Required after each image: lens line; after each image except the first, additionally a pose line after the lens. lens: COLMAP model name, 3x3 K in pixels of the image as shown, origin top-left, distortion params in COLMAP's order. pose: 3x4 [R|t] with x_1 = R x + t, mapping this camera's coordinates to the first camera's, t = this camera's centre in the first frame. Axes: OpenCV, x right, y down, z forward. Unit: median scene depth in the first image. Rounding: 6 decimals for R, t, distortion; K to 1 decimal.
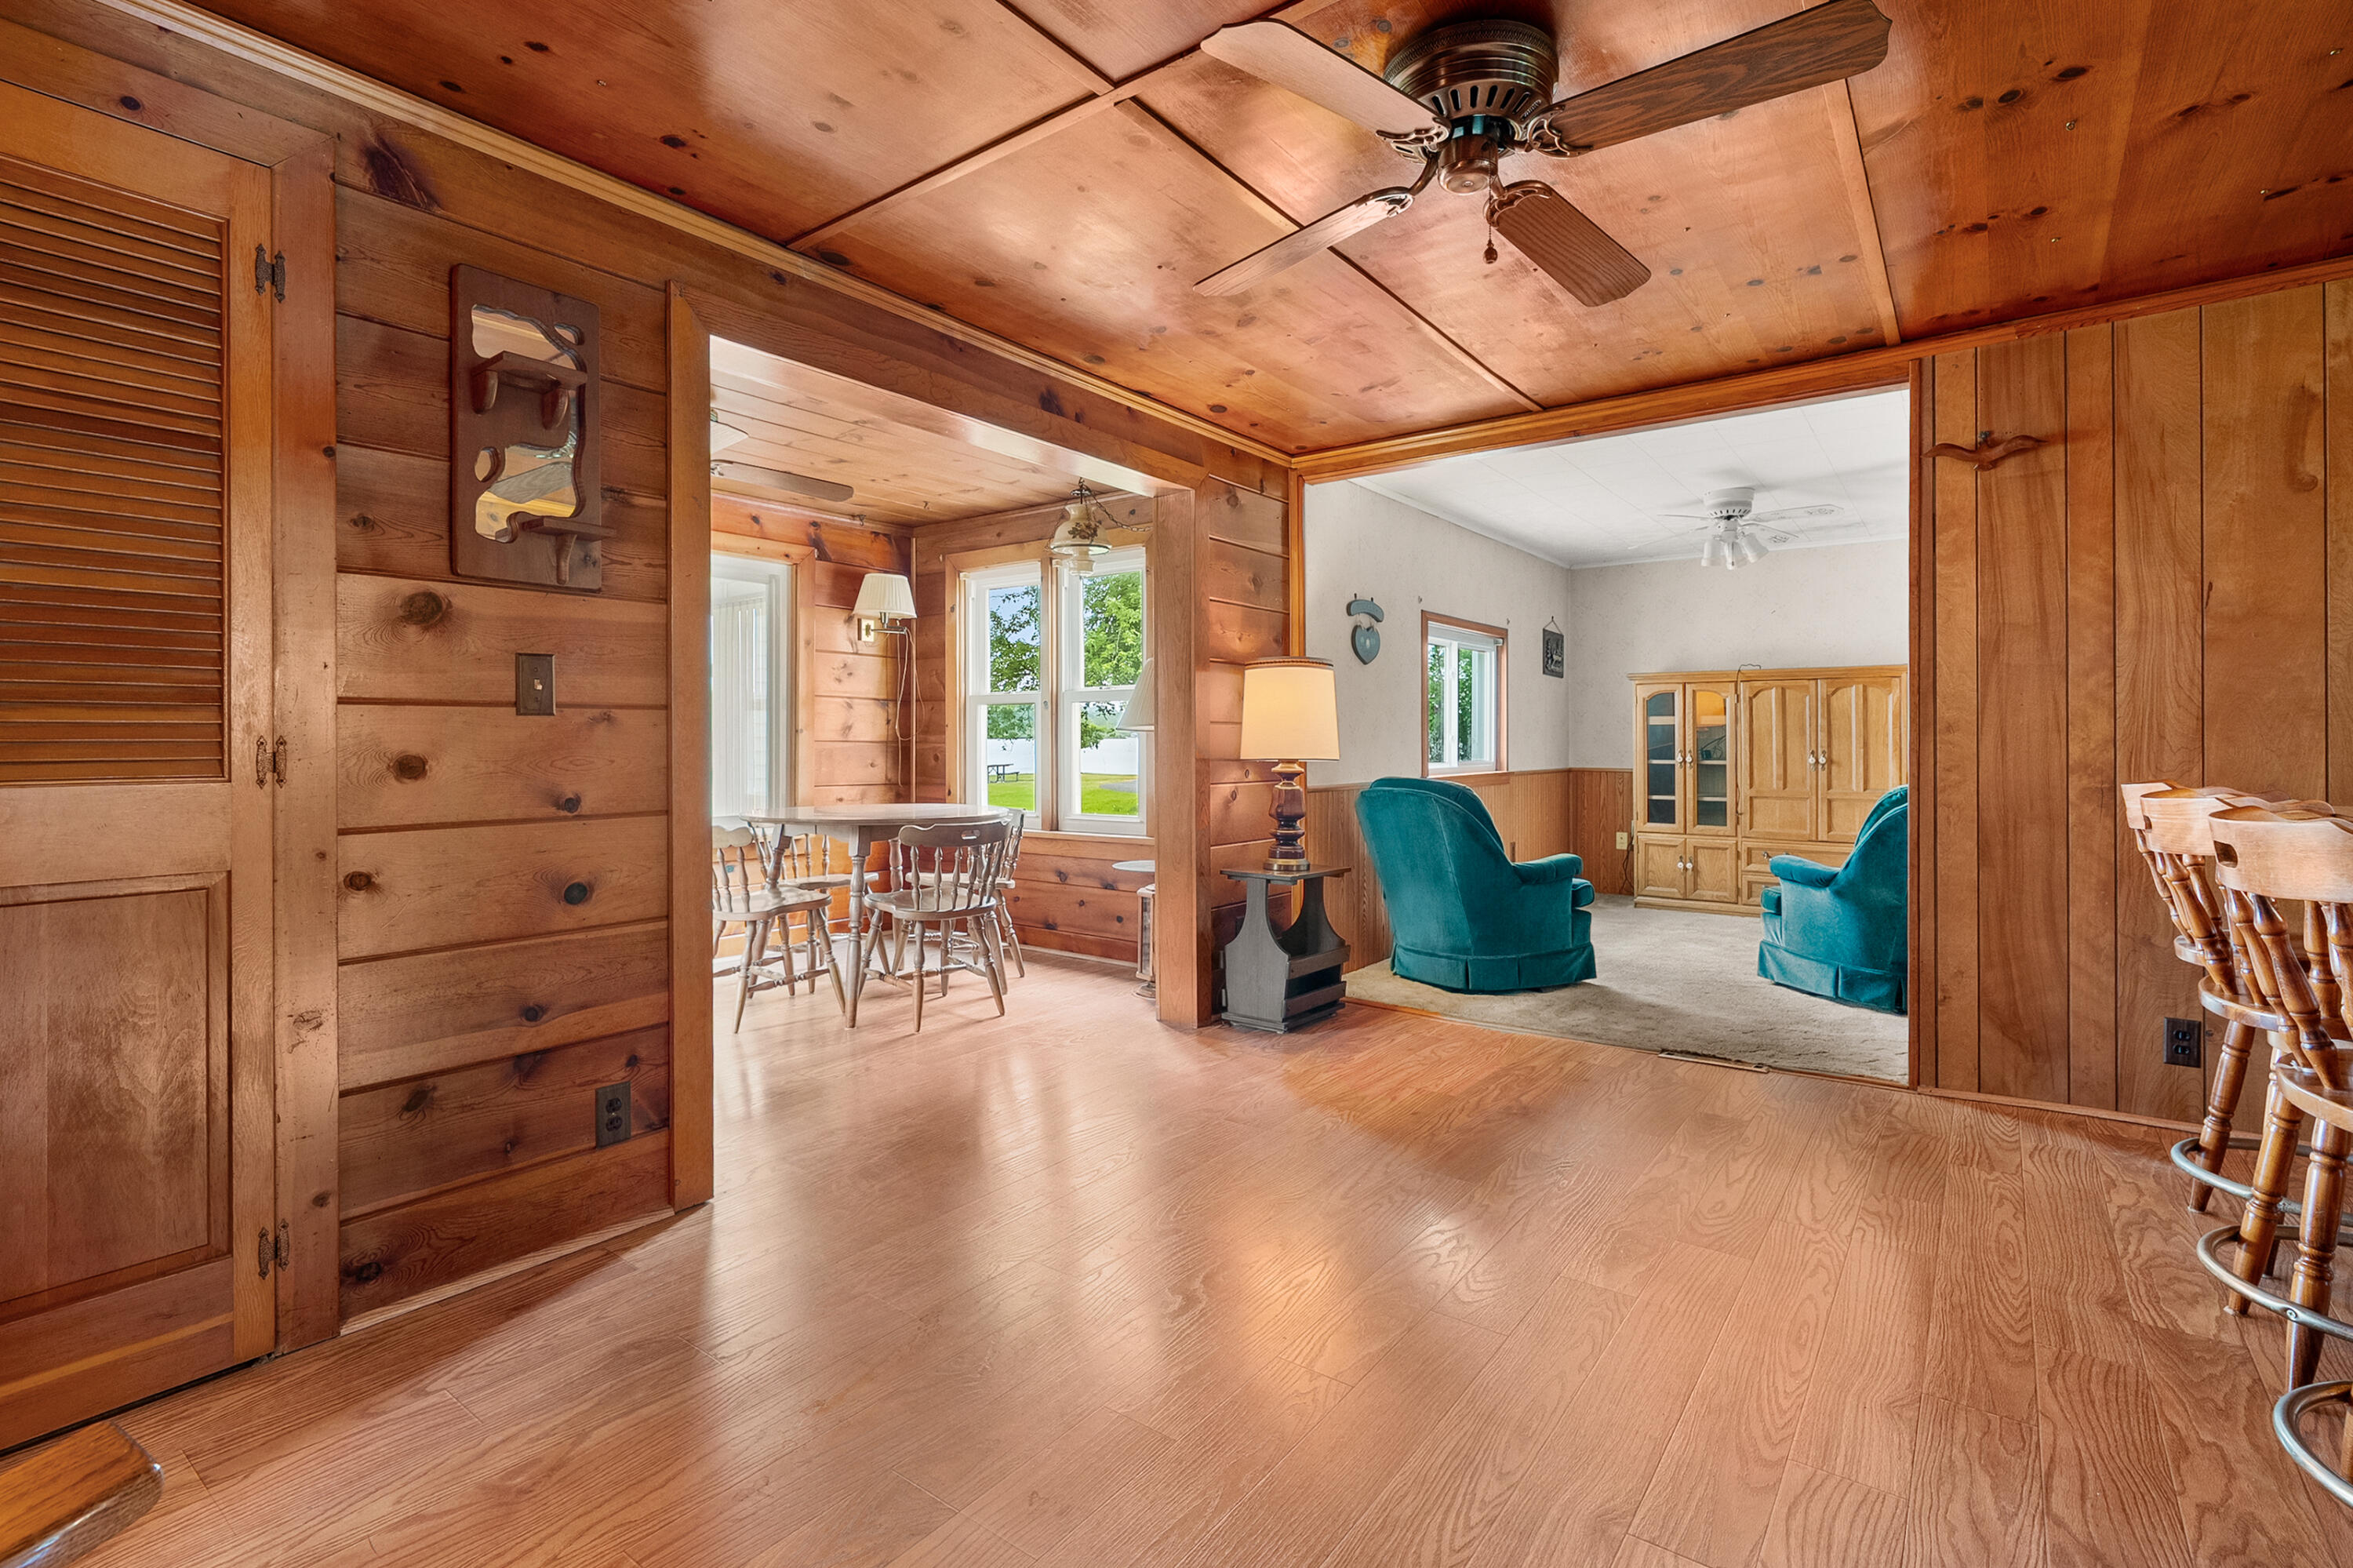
lens RADIAL K [[1084.4, 0, 1149.2], [0, 1084.4, 738.0], [0, 0, 1]] dist [-0.000177, 0.000032]
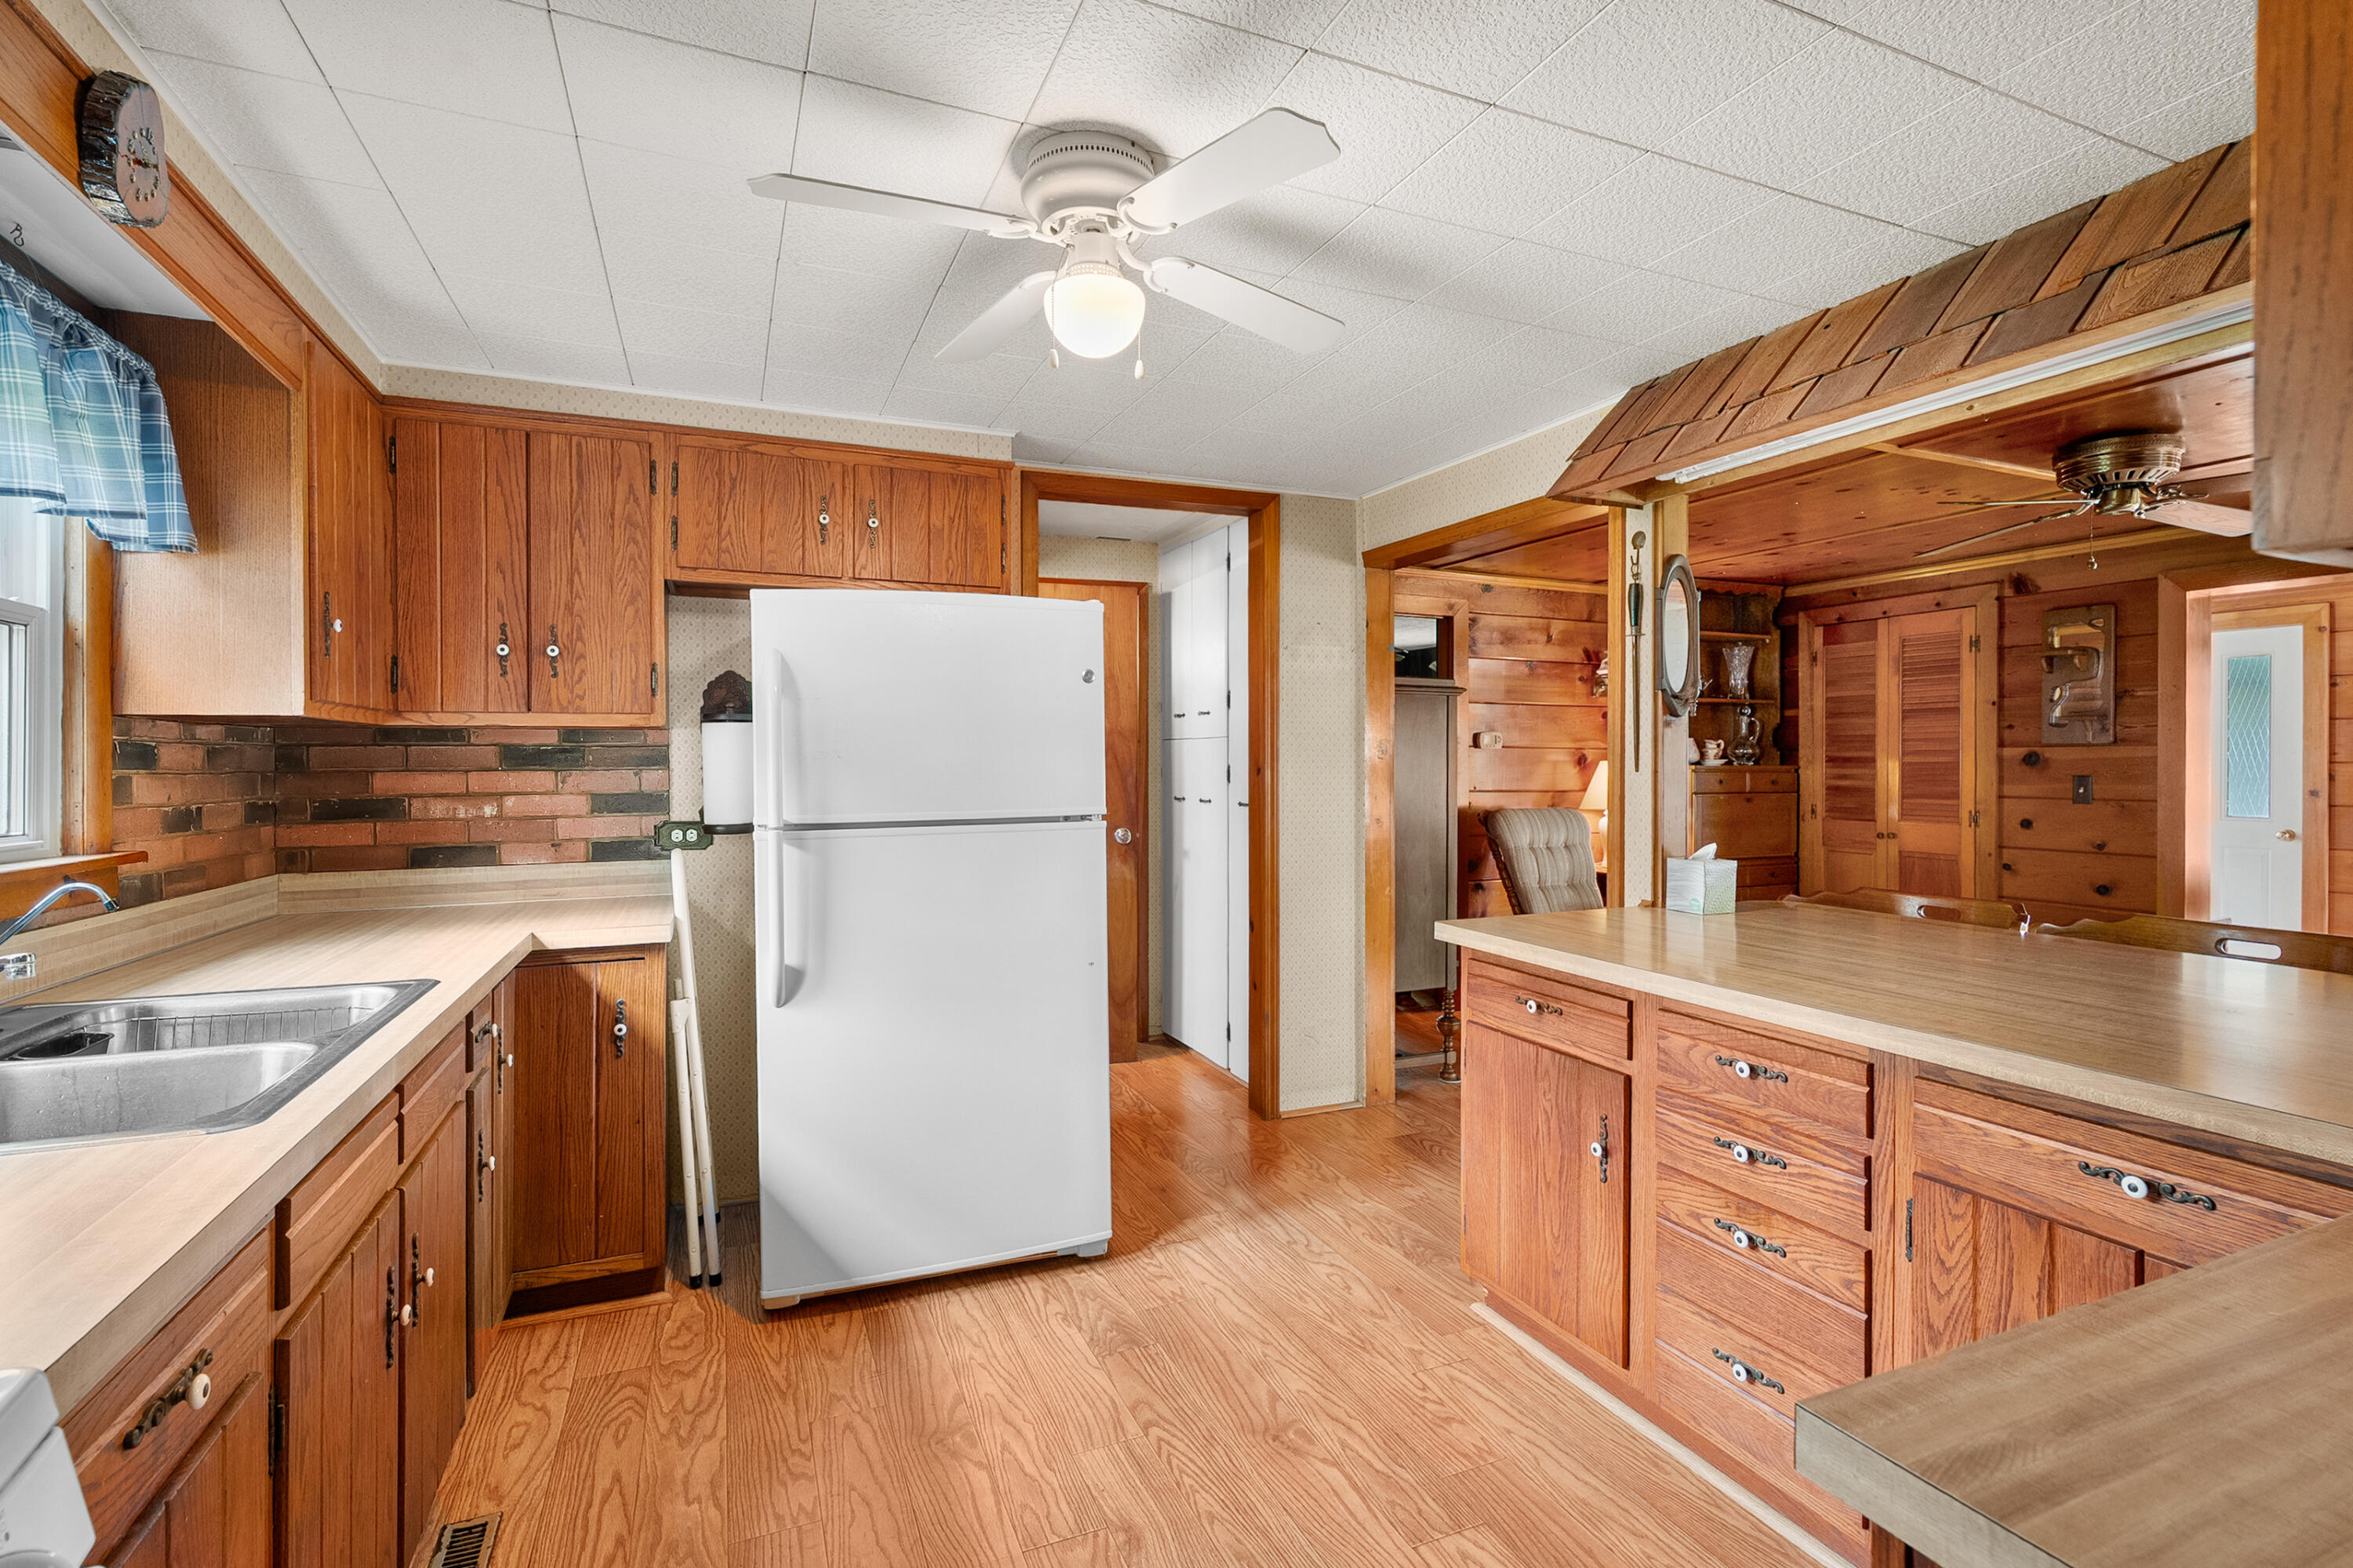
lens RADIAL K [[1084.4, 0, 1170.8], [0, 1084.4, 773.2], [0, 0, 1]] dist [-0.000177, 0.000032]
pose [[-0.482139, 0.011340, -0.876021, 1.717428], [-0.000287, 0.999914, 0.013101, -0.085580], [0.876095, 0.006568, -0.482094, 0.344560]]
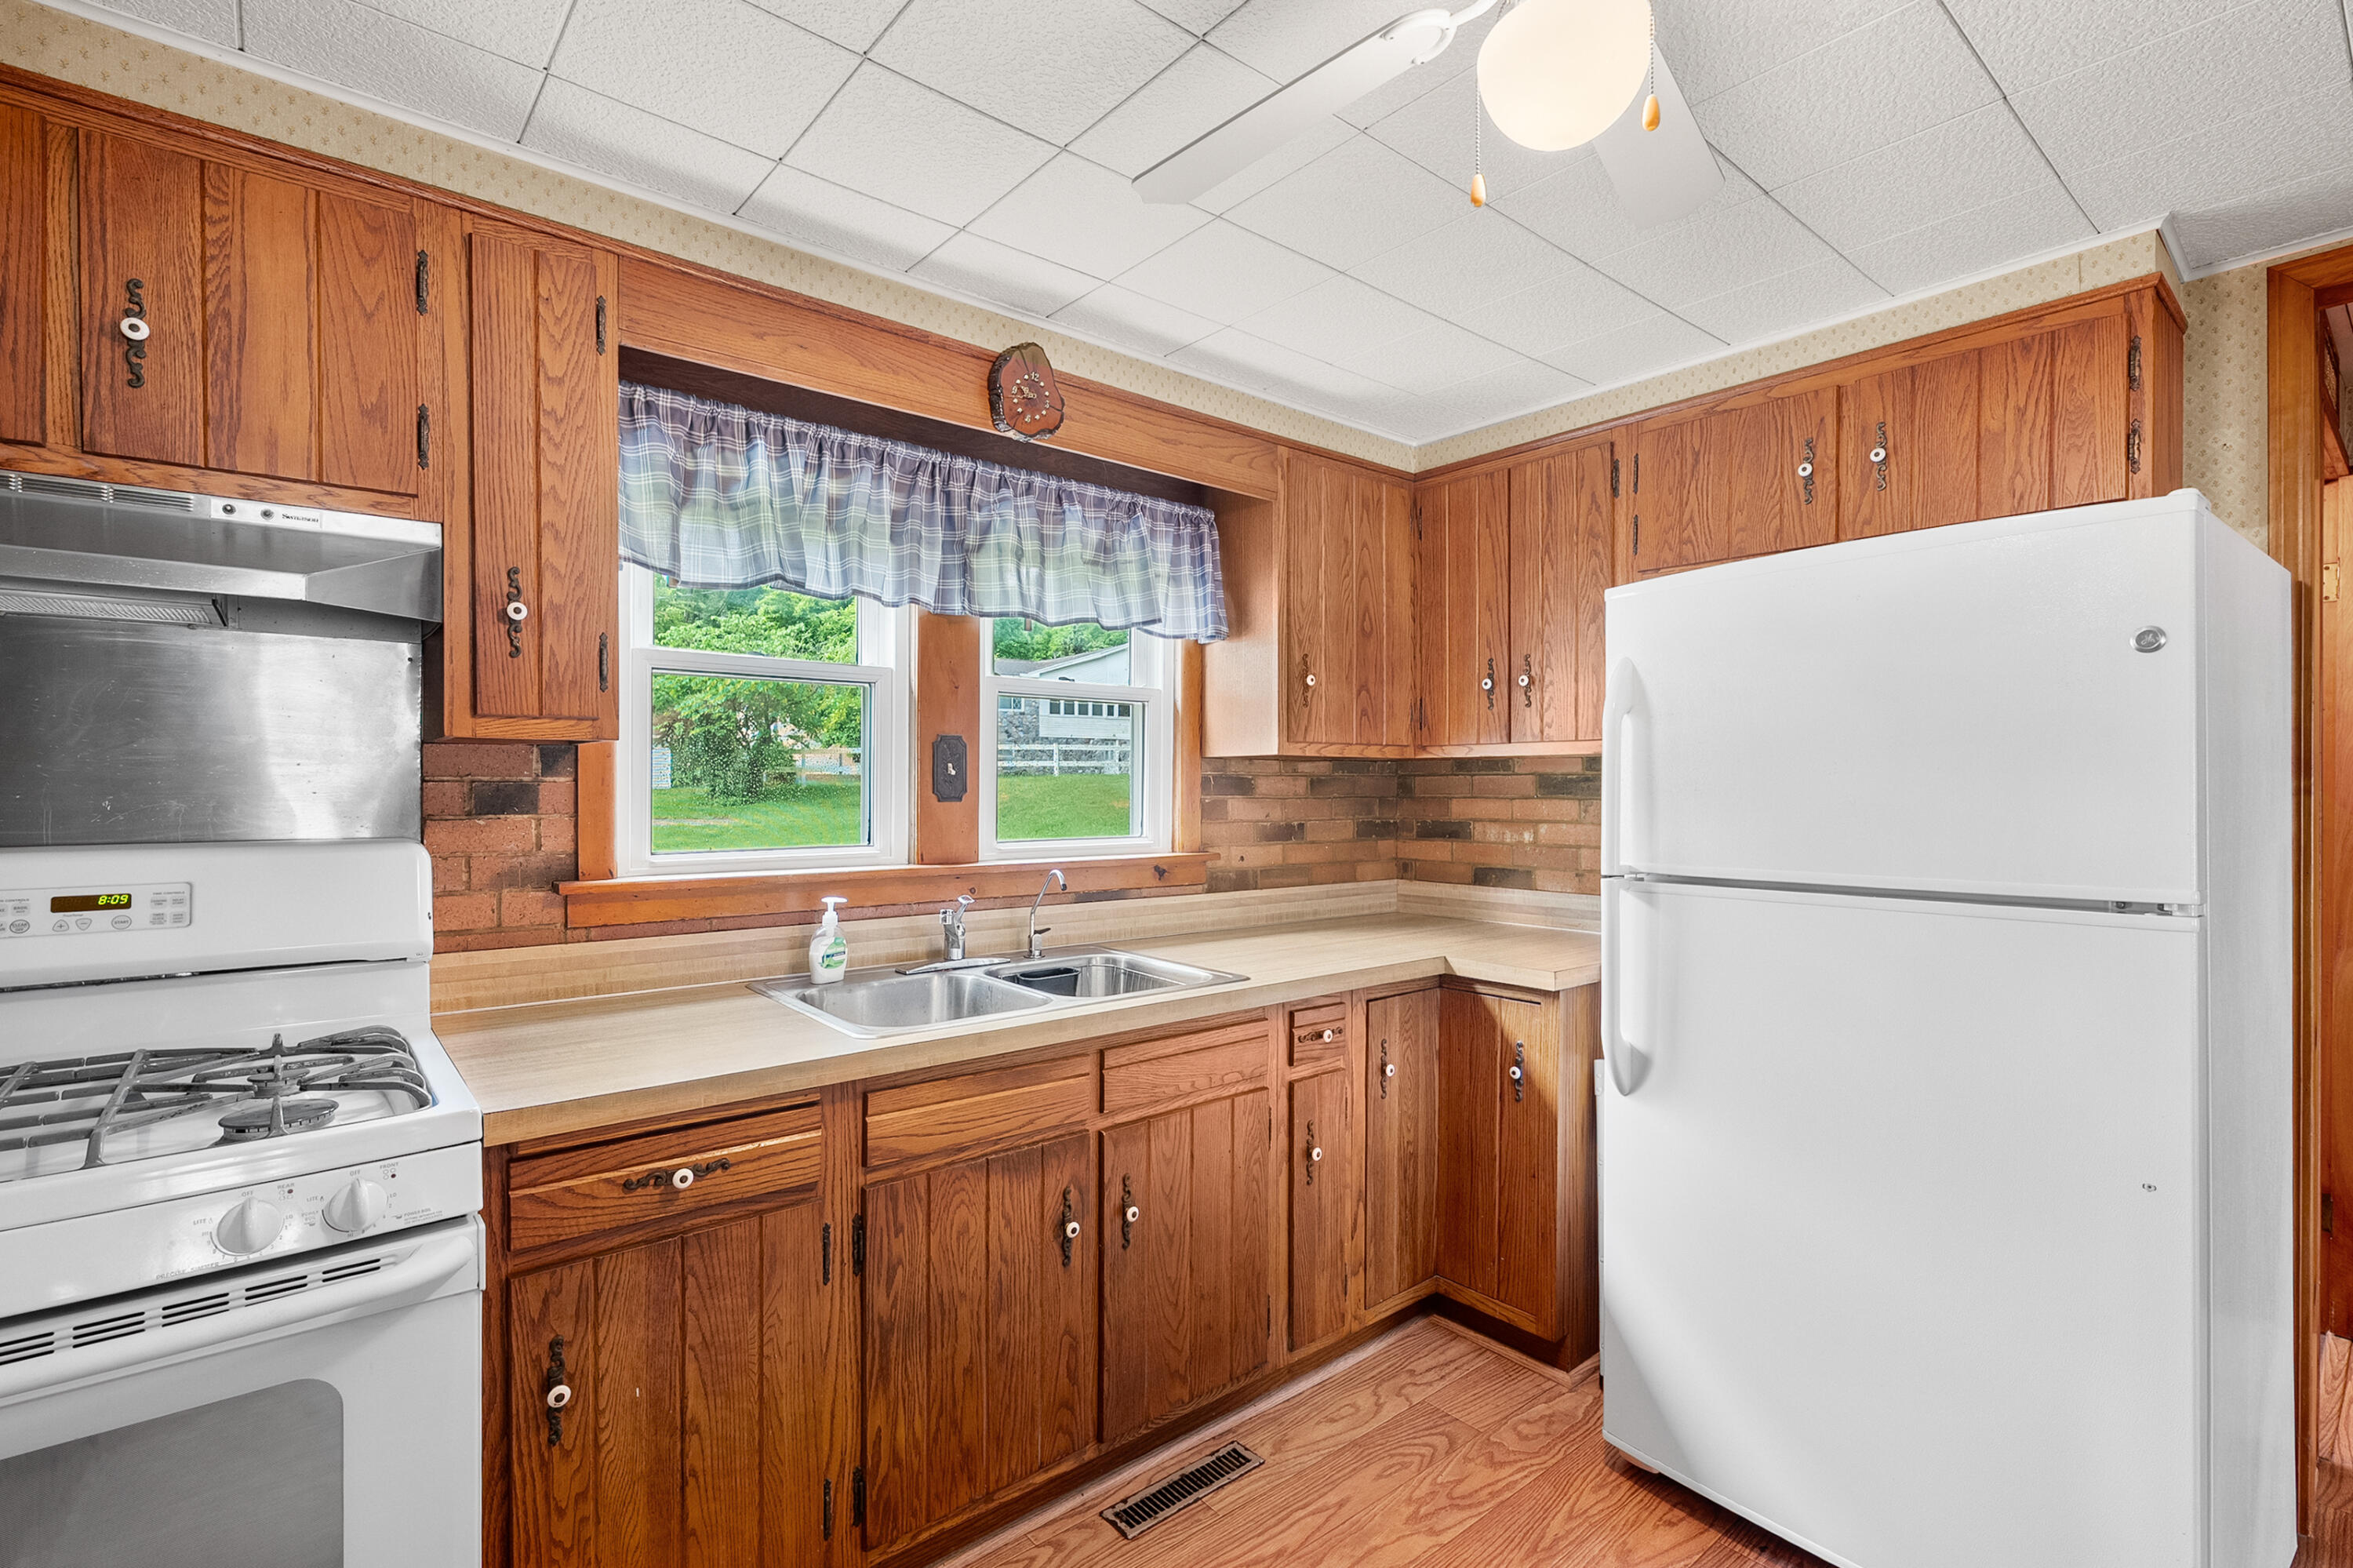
lens RADIAL K [[1084.4, 0, 1178.8], [0, 1084.4, 790.4], [0, 0, 1]] dist [-0.000177, 0.000032]
pose [[-0.978406, -0.001460, 0.206689, 1.236894], [0.000863, 0.999937, 0.011147, -0.095016], [-0.206692, 0.011085, -0.978343, 0.407386]]
